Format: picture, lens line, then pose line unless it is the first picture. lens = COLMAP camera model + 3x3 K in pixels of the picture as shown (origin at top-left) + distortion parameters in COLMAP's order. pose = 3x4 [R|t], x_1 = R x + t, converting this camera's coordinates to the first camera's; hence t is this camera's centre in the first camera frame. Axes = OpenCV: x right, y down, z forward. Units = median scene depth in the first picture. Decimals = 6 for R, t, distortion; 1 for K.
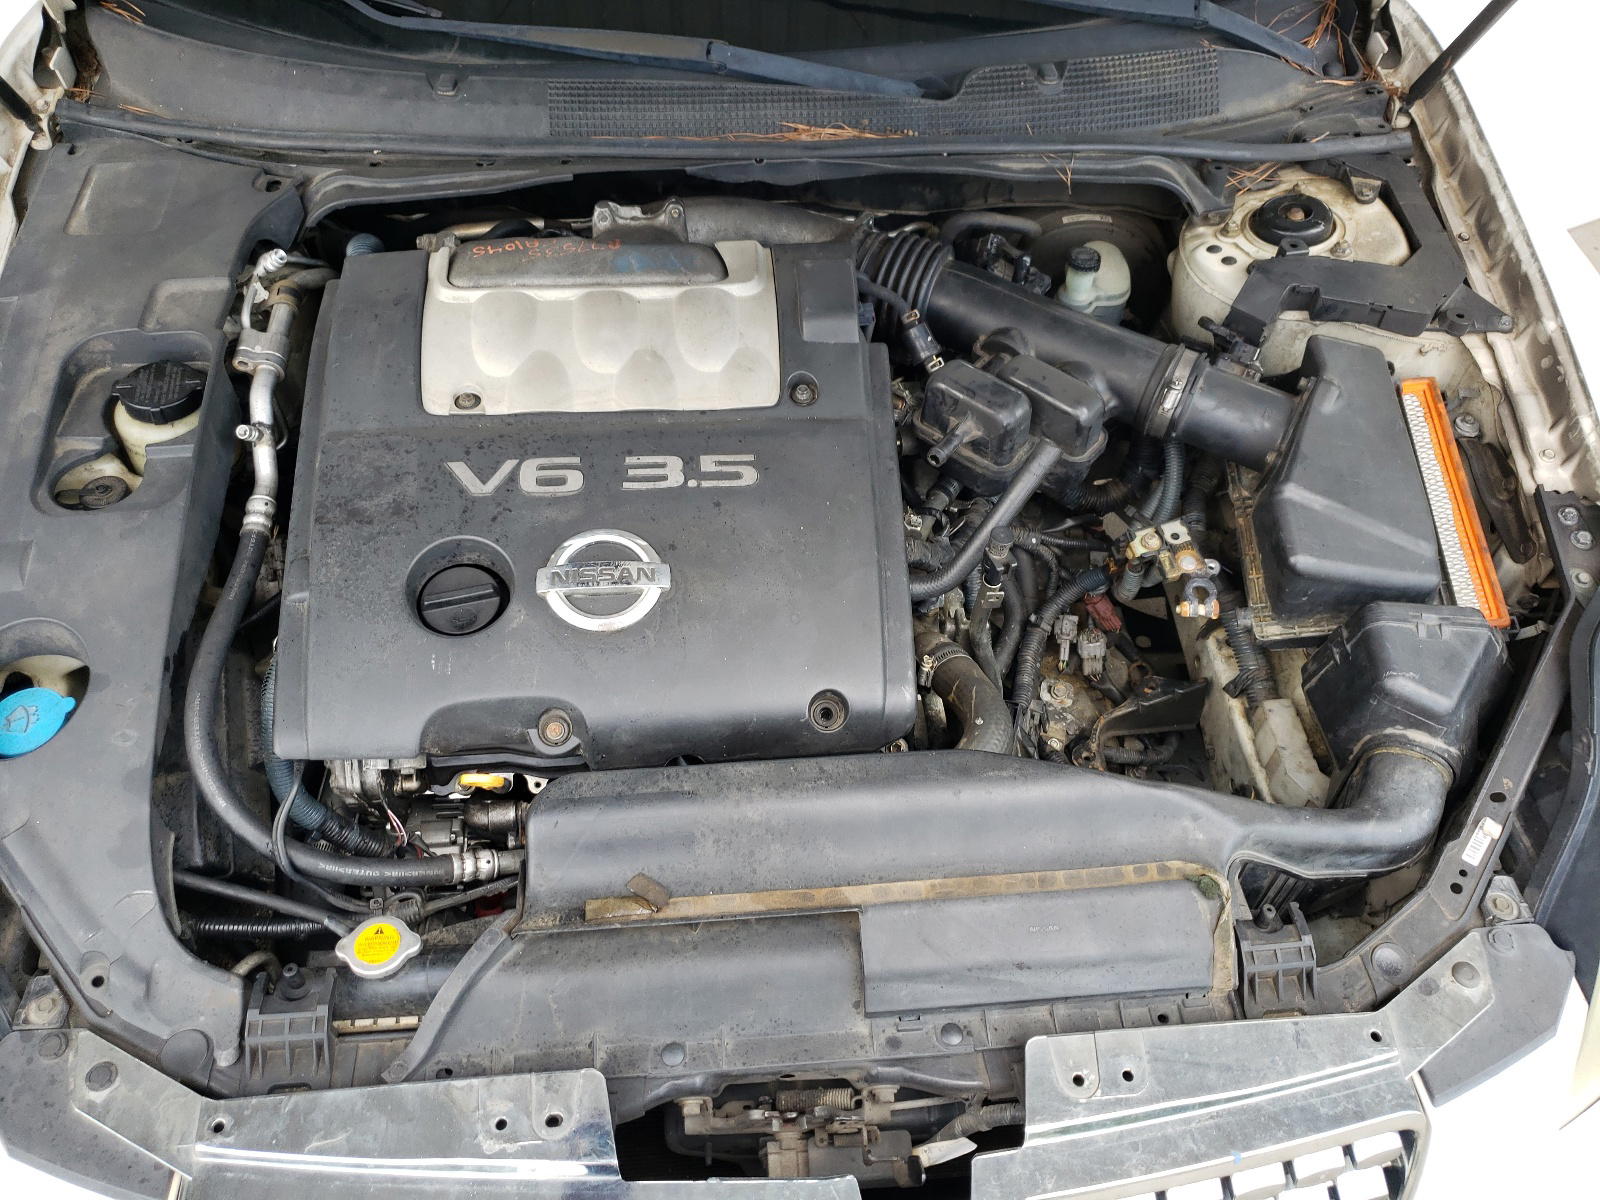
lens RADIAL K [[1284.9, 0, 825.9], [0, 1284.9, 605.9], [0, 0, 1]] dist [0.052807, 0.065265]
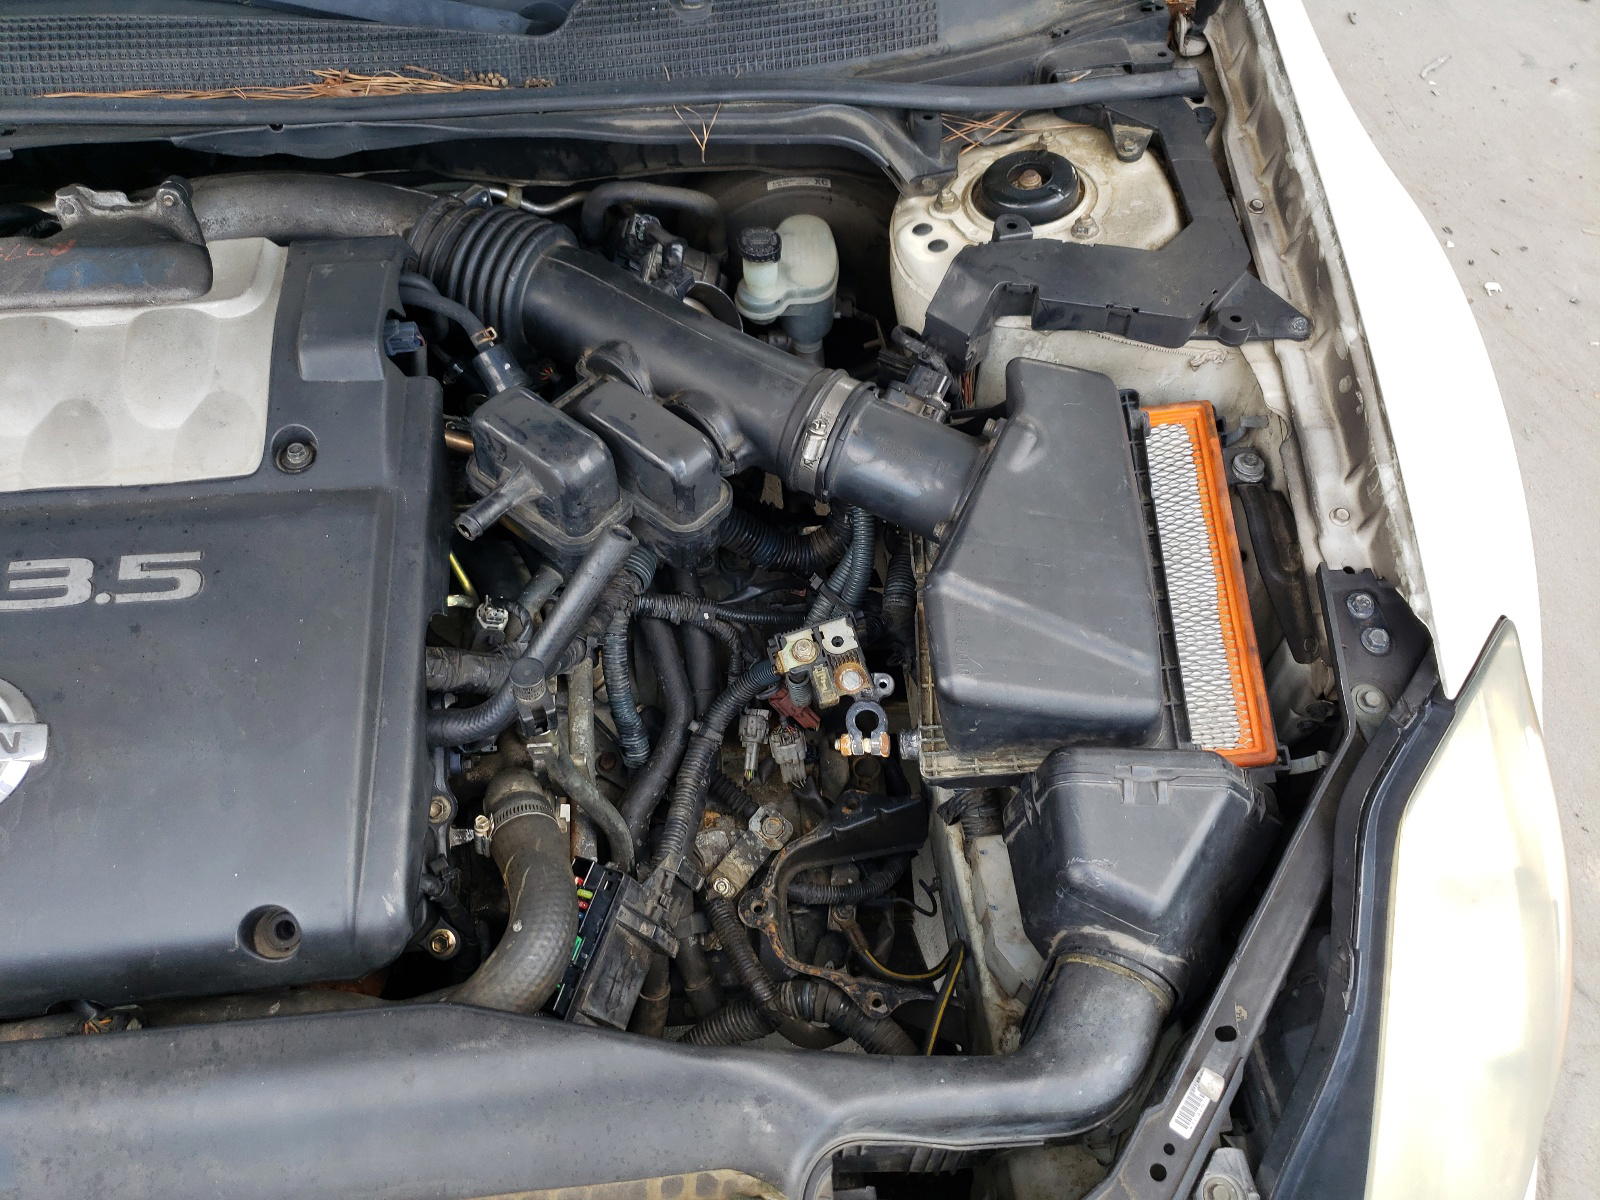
lens RADIAL K [[1233.5, 0, 800.0], [0, 1233.5, 600.0], [0, 0, 1]] dist [0.020559, 0.054044]
pose [[0.998834, -0.016597, -0.045335, 0.269895], [0.019405, 0.997873, 0.062227, -0.112508], [0.044206, -0.063034, 0.997032, 0.287121]]
